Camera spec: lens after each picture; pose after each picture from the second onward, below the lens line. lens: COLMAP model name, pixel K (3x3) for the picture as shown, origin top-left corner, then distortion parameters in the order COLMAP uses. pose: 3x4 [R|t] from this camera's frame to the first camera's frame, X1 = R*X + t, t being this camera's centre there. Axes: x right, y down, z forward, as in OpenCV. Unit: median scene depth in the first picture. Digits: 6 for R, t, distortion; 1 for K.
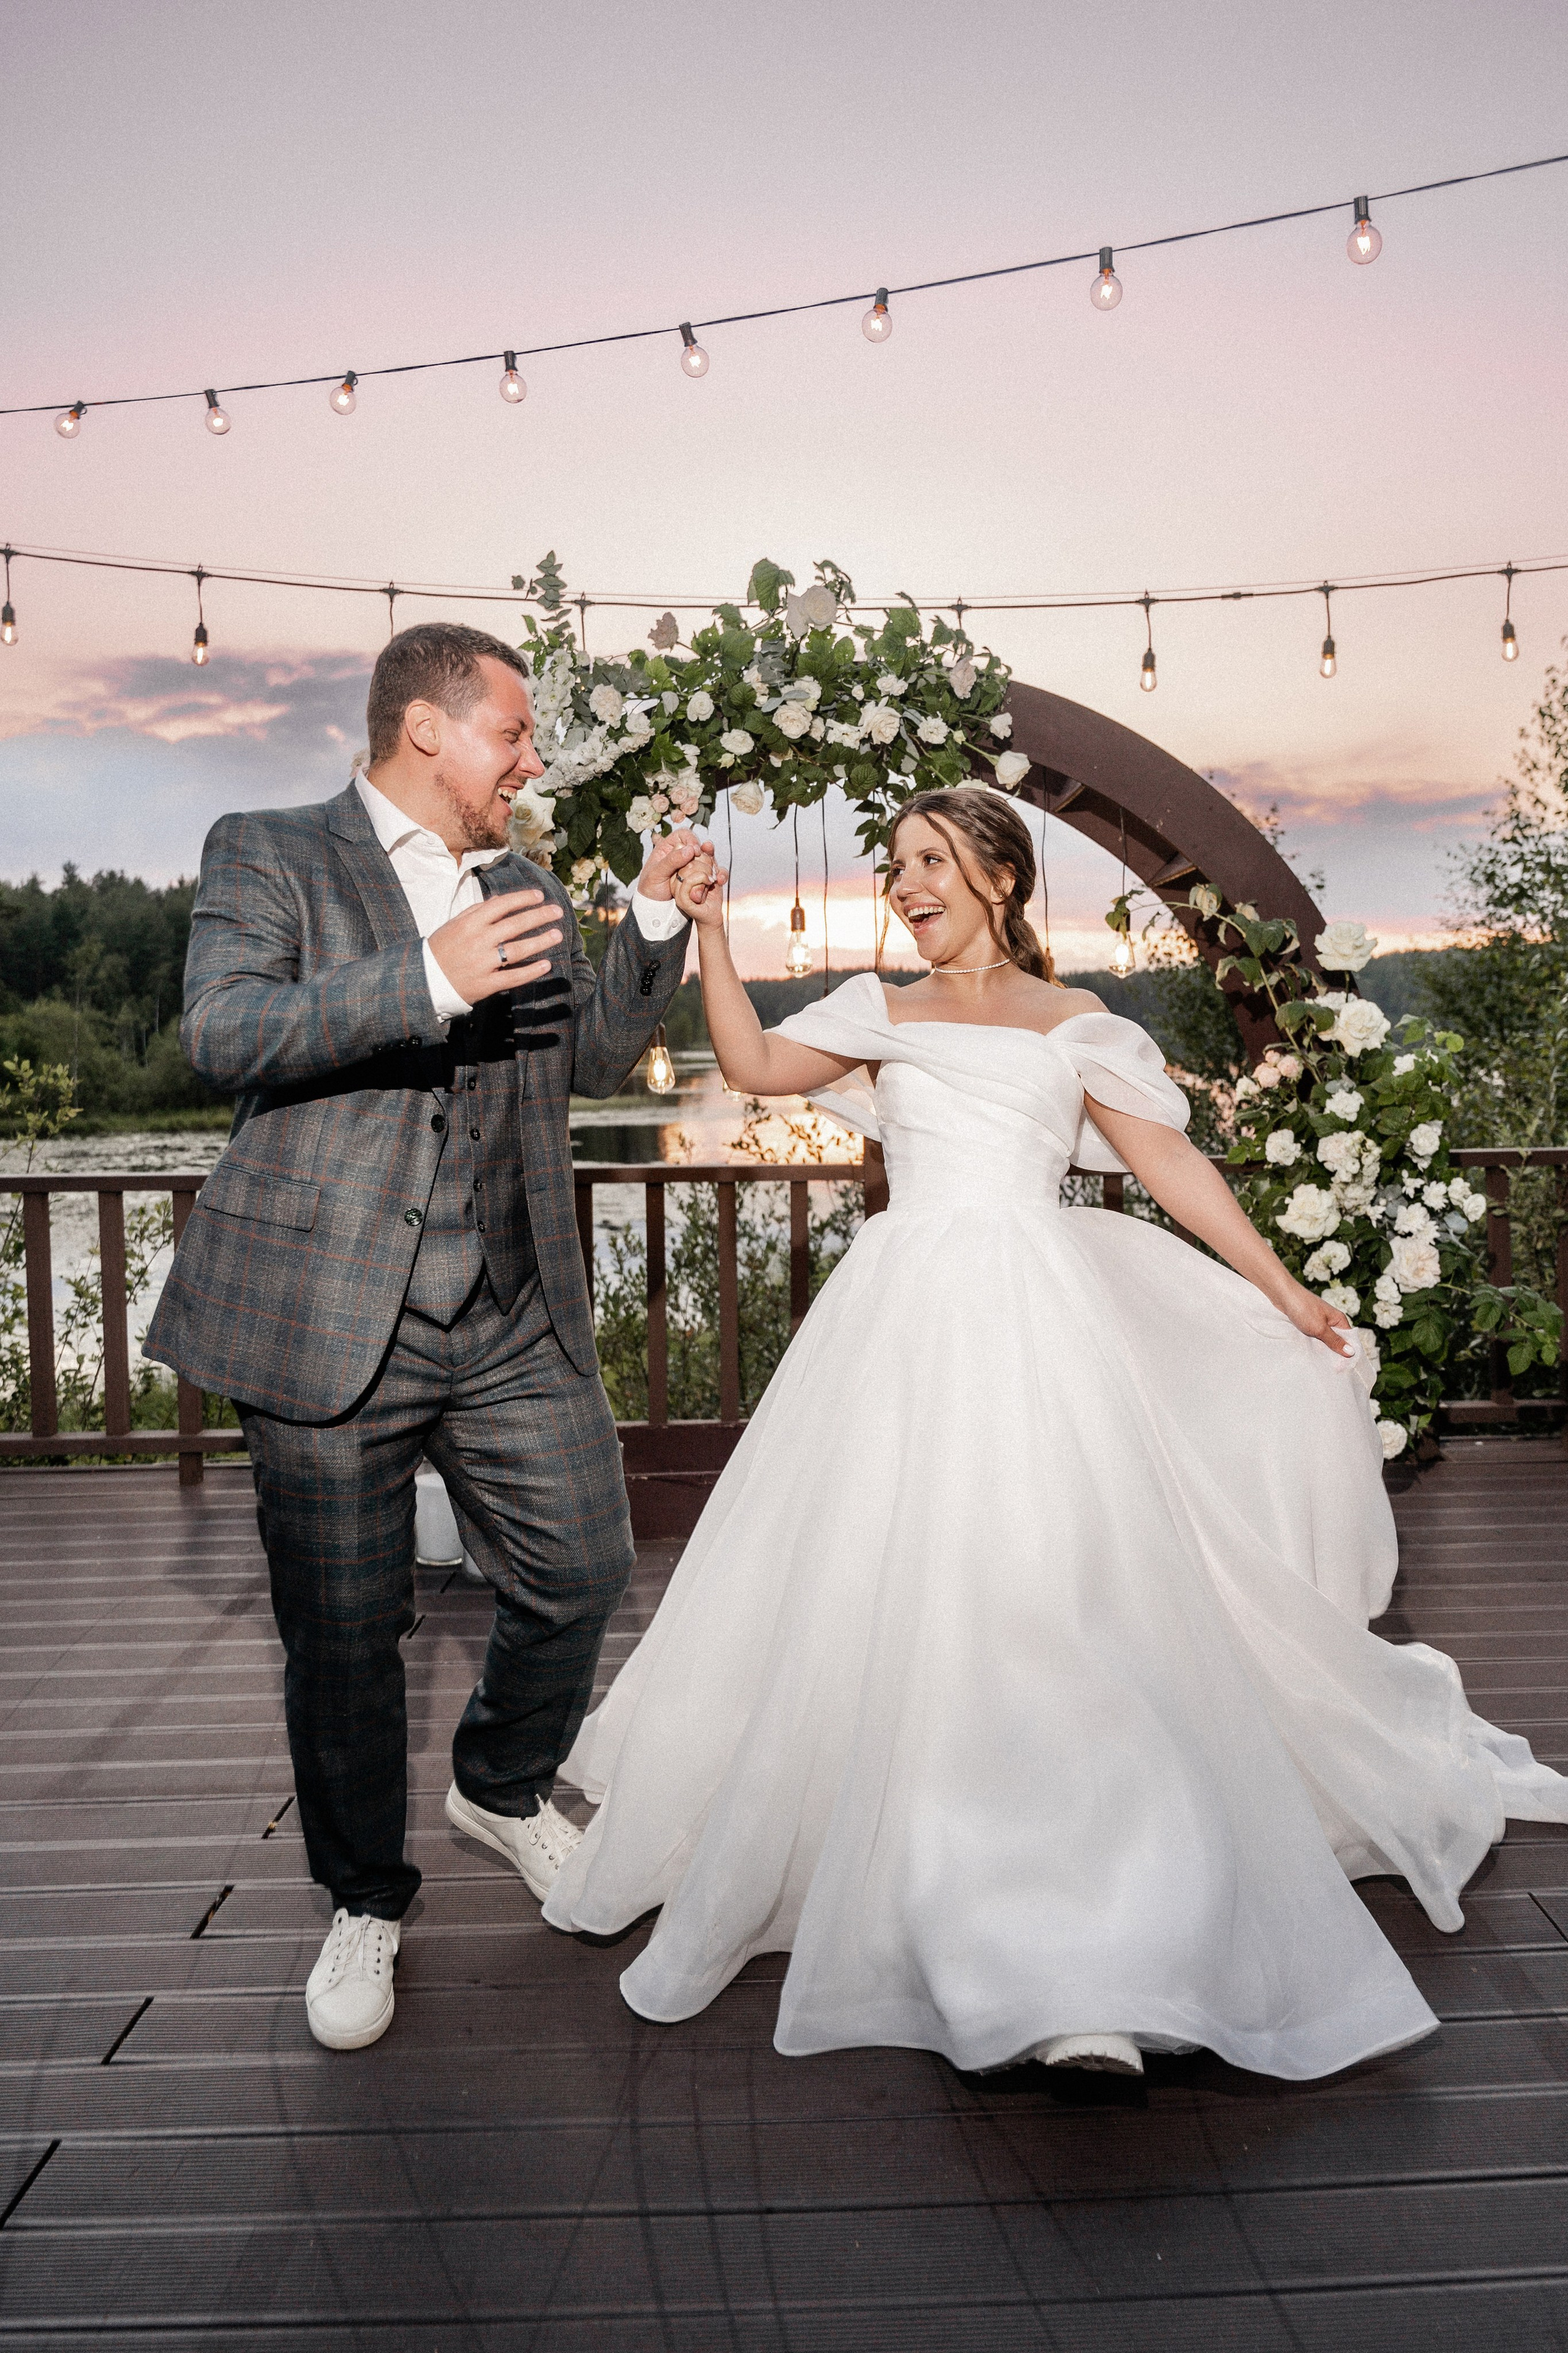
lens RADIAL K [[1767.7, 0, 898.9], [0, 1767.7, 1170.6], [0, 0, 1]] dist [-0.002937, 0.000223]
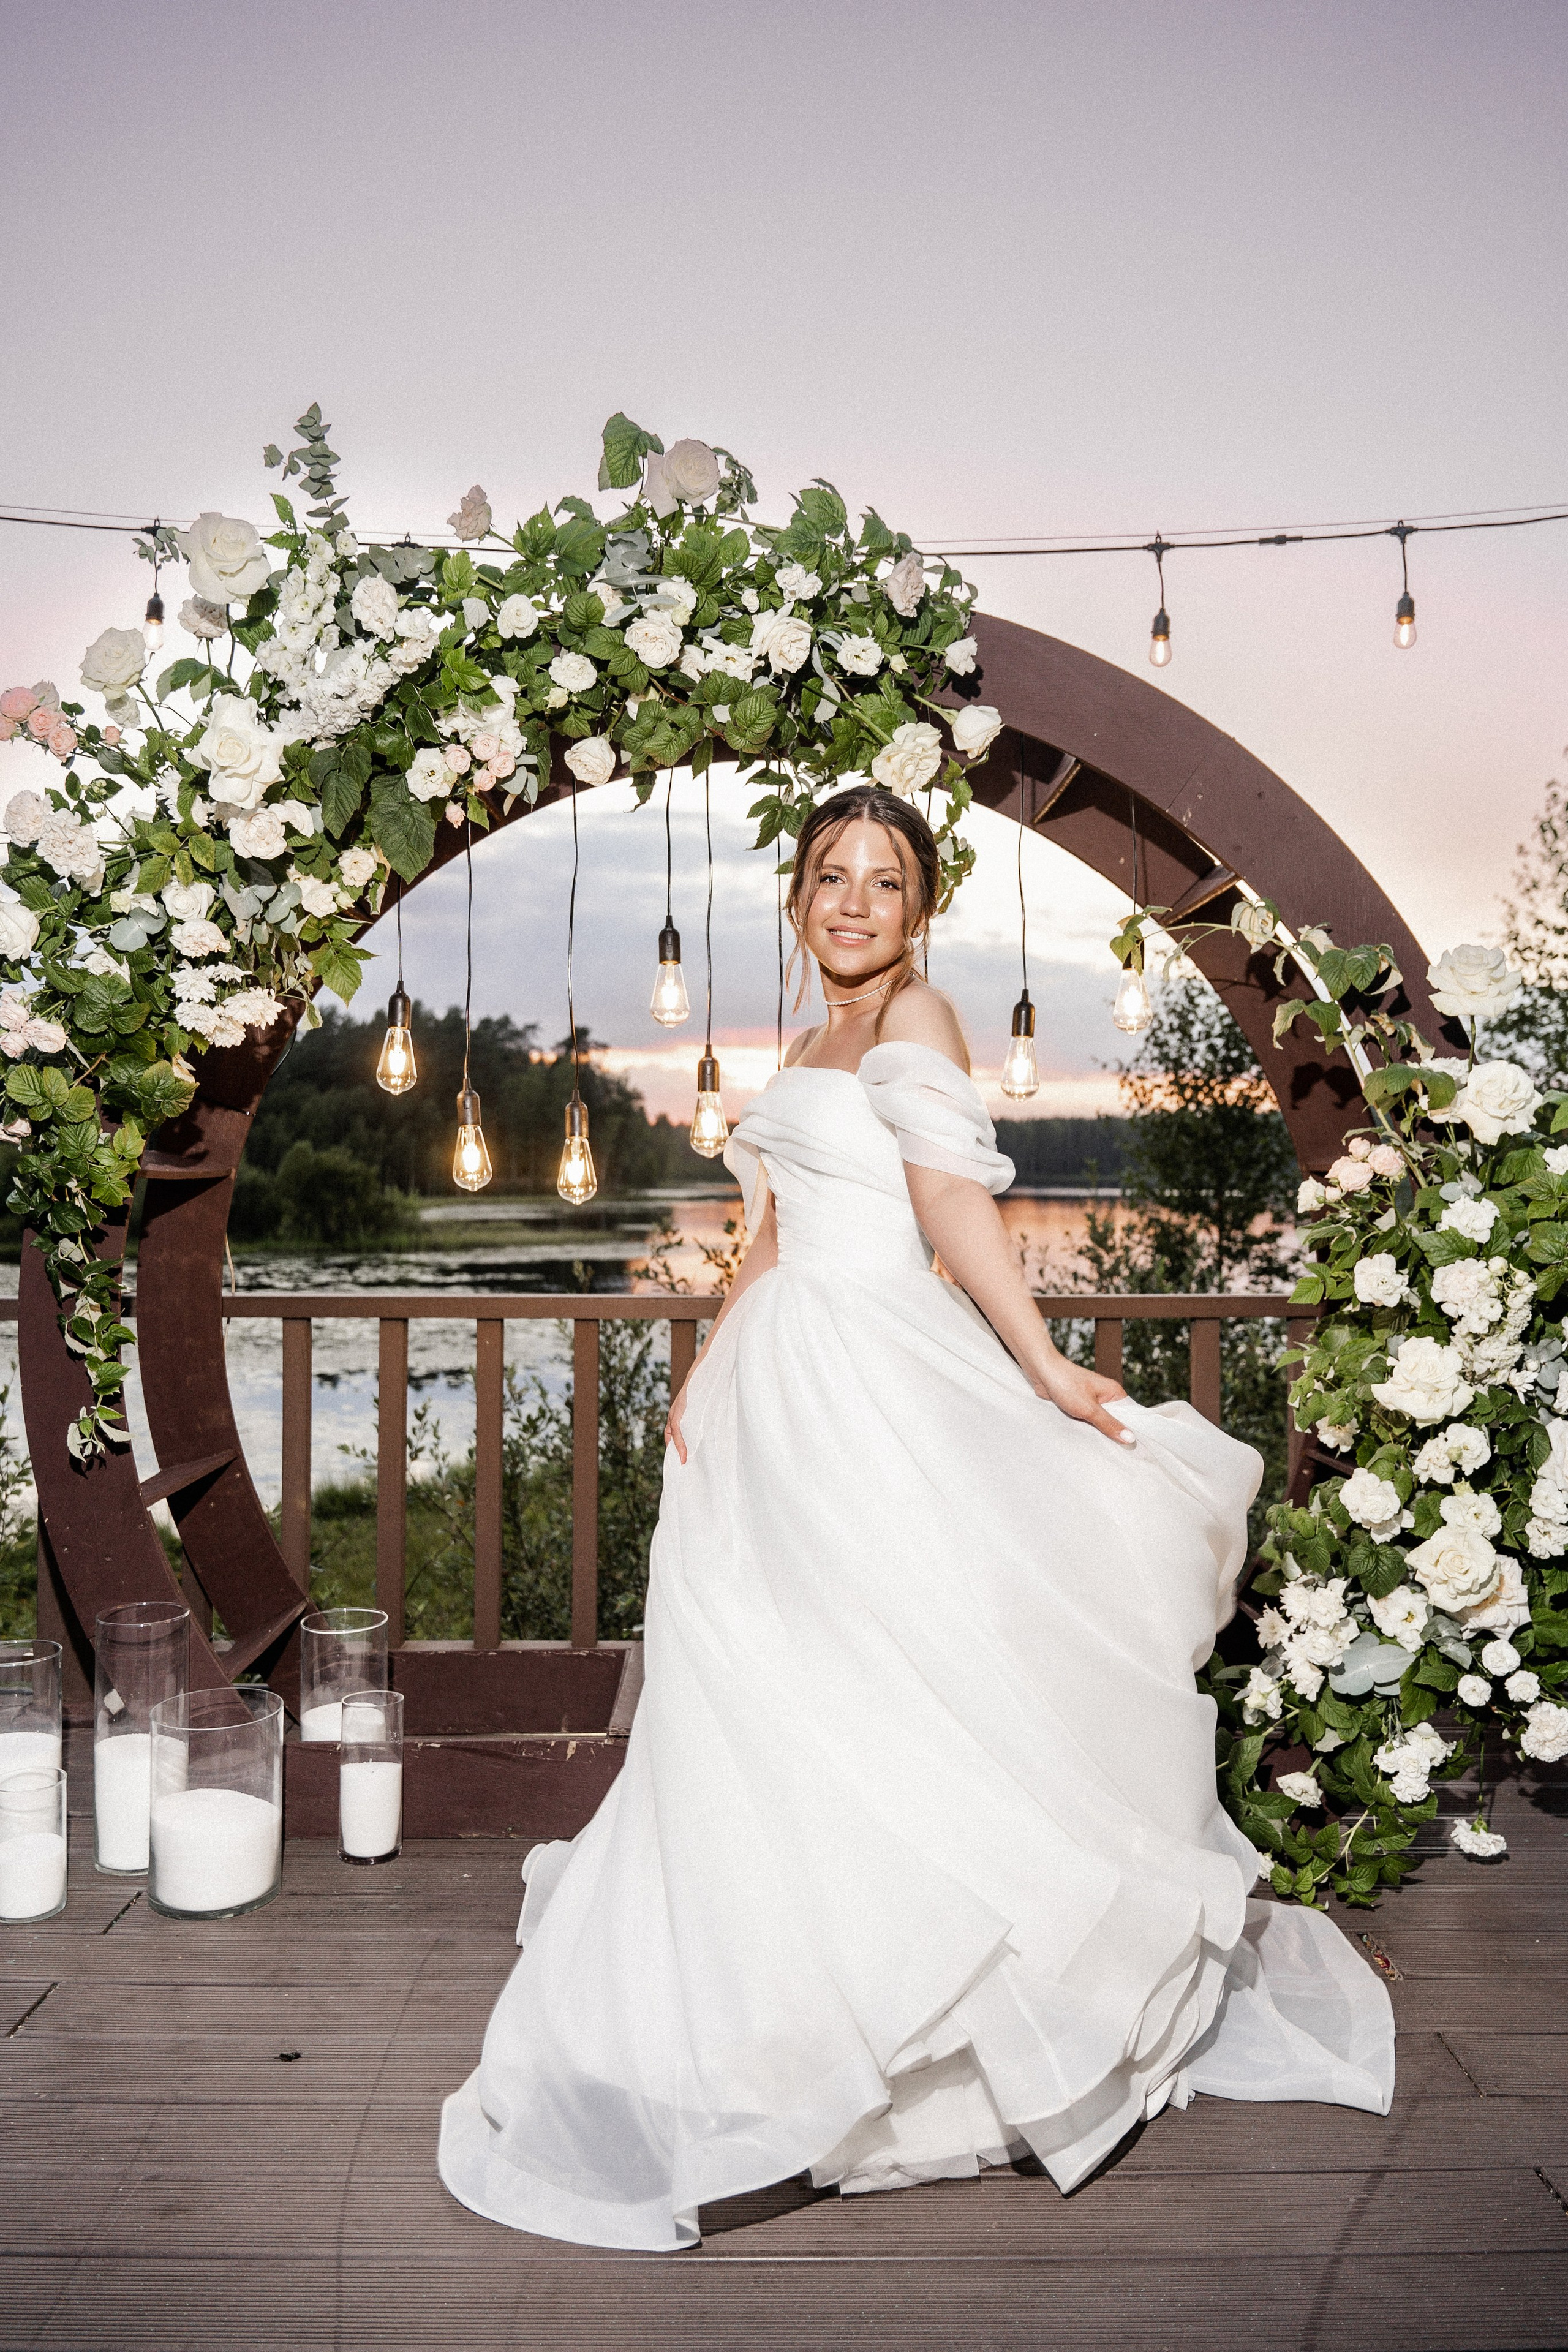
lens RADIAL K [[1767.1, 0, 793.8], [0, 1767.1, 1159.5], [0, 0, 1]] dist [-0.002937, 0.000223]
pose [[0.999209, 0.012511, -0.037755, 0.020819], [-0.015721, 0.996175, -0.085953, 0.002356], [0.036535, 0.086479, 0.995584, 0.322757]]
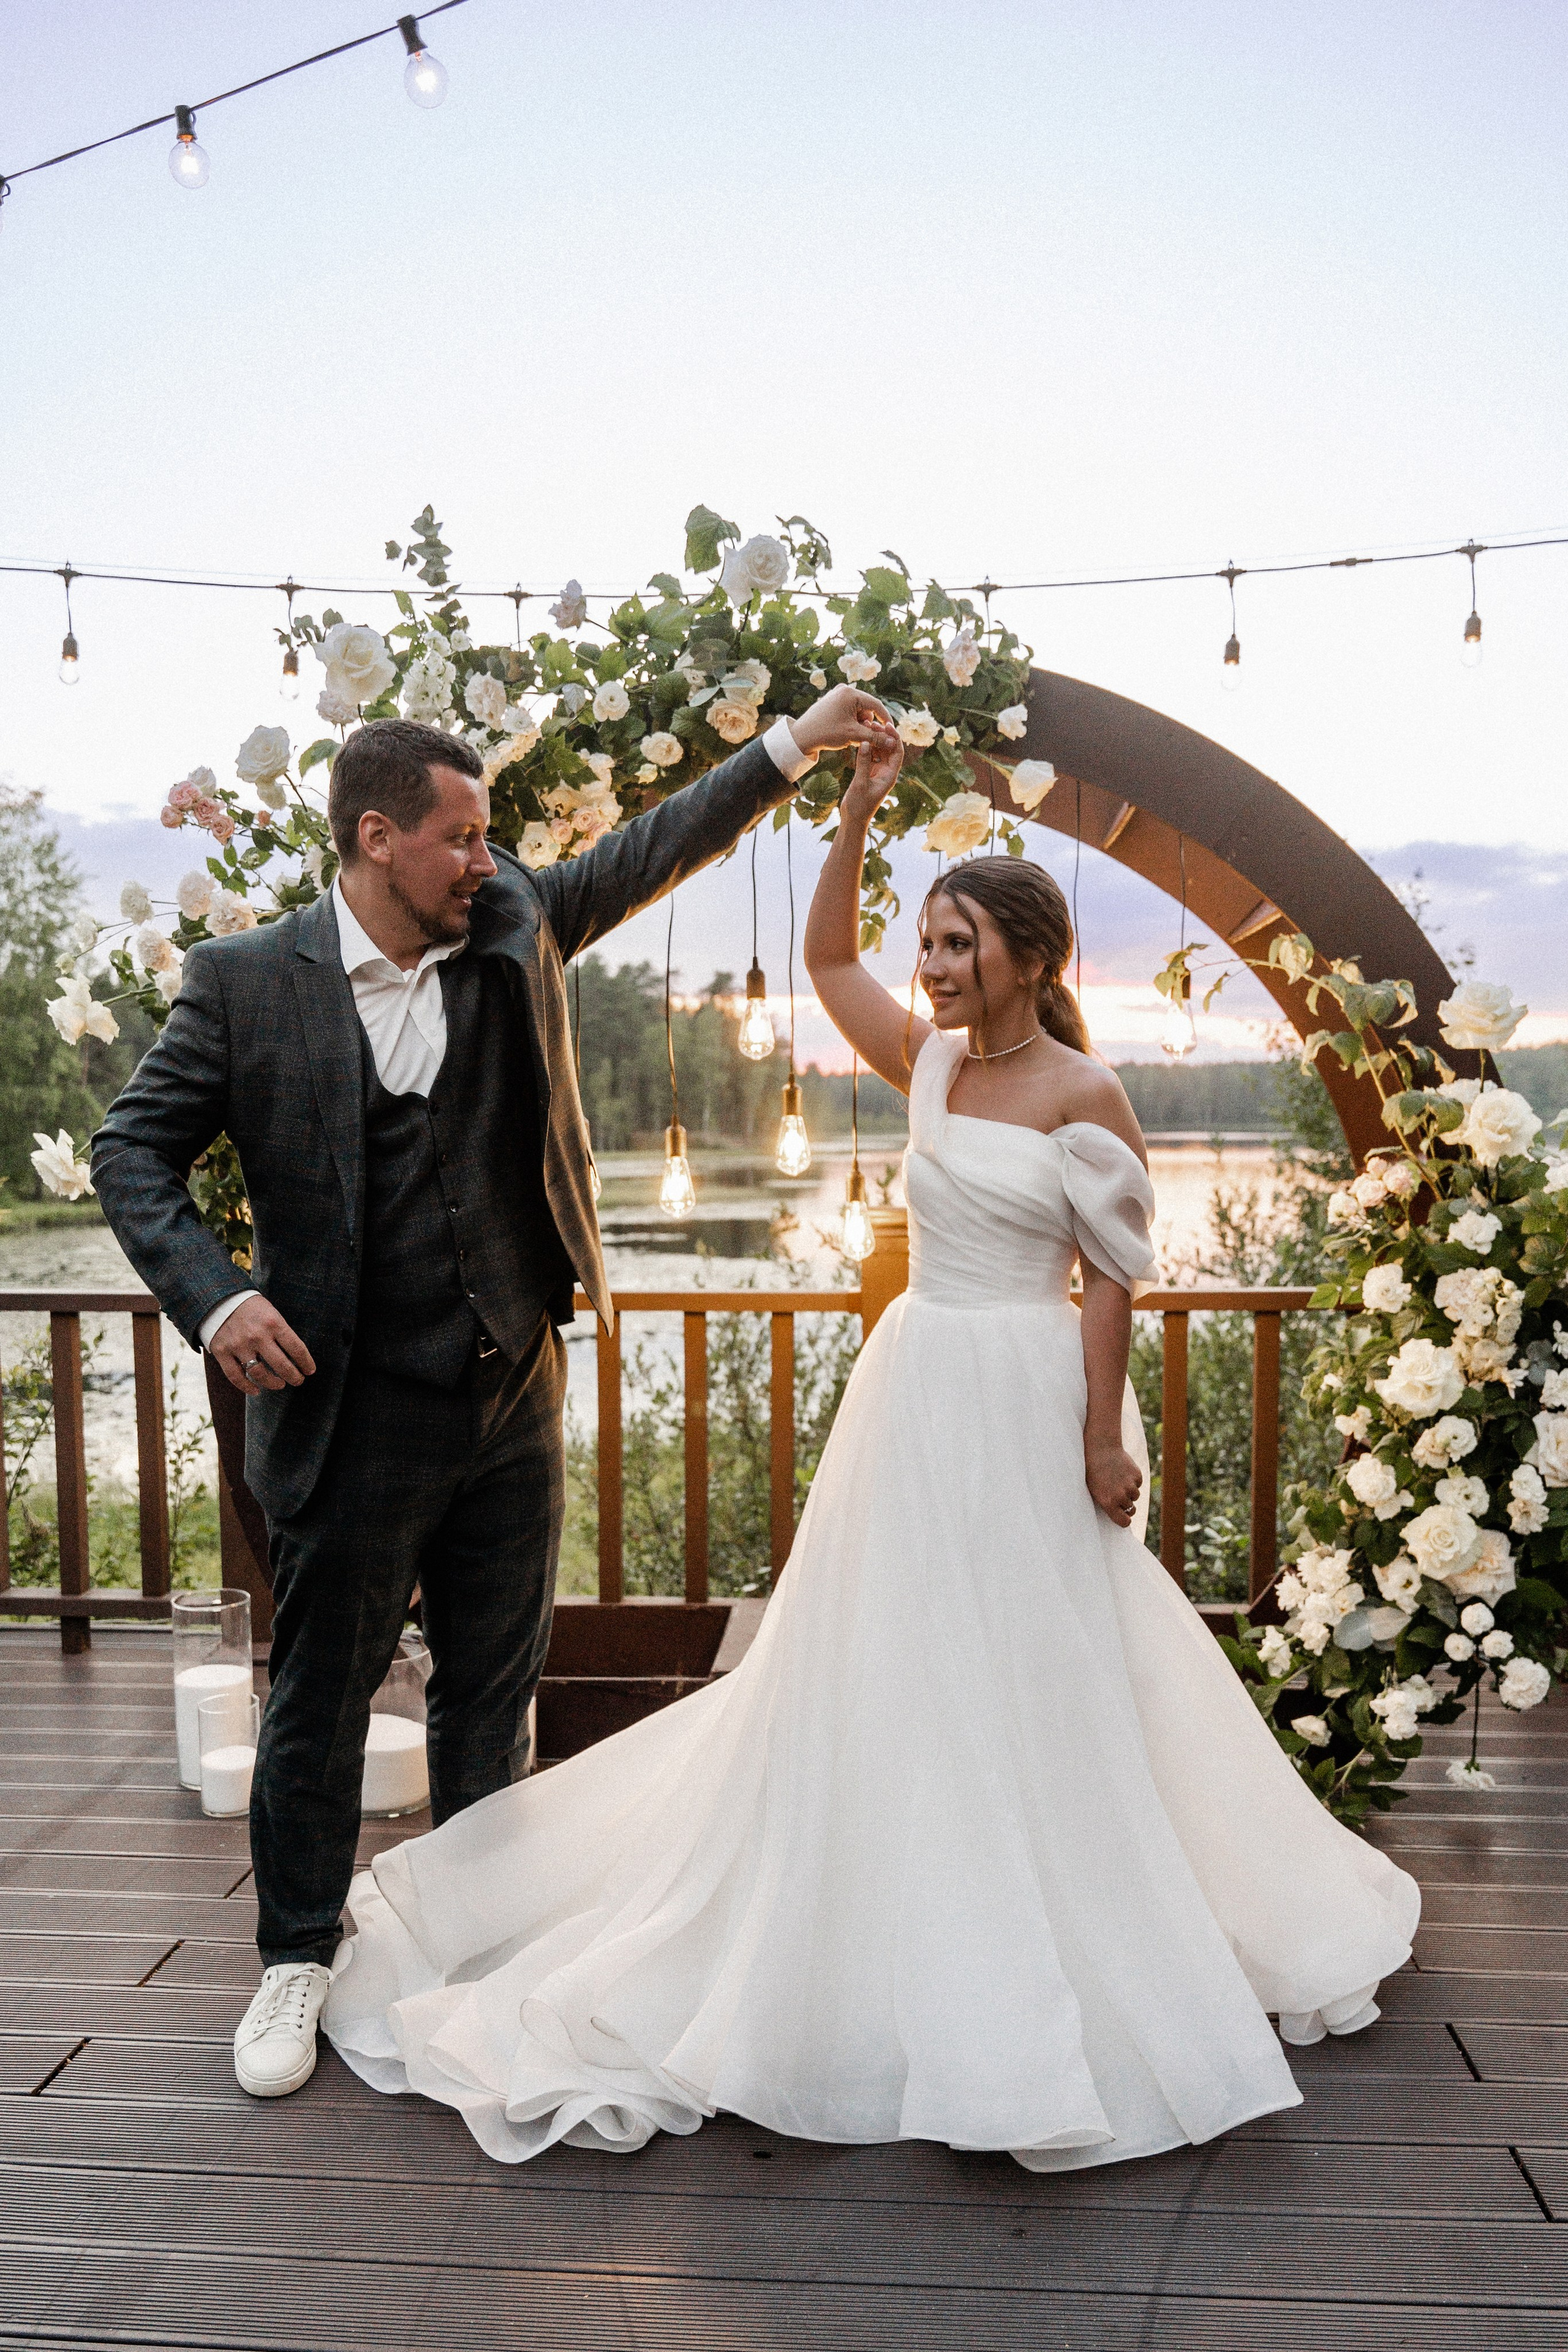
lens RADIAL K [[1863.9, 0, 799.5], [0, 1863.9, 1310.1], [0, 0, 1]] dist [-0.009498, 0.003941]
pose [[0.992866, 0.017584, -0.117931, 0.063992], [-0.015018, 0.999632, 0.022610, -0.017729], [0.118285, -0.020677, 0.992764, 0.191464]]
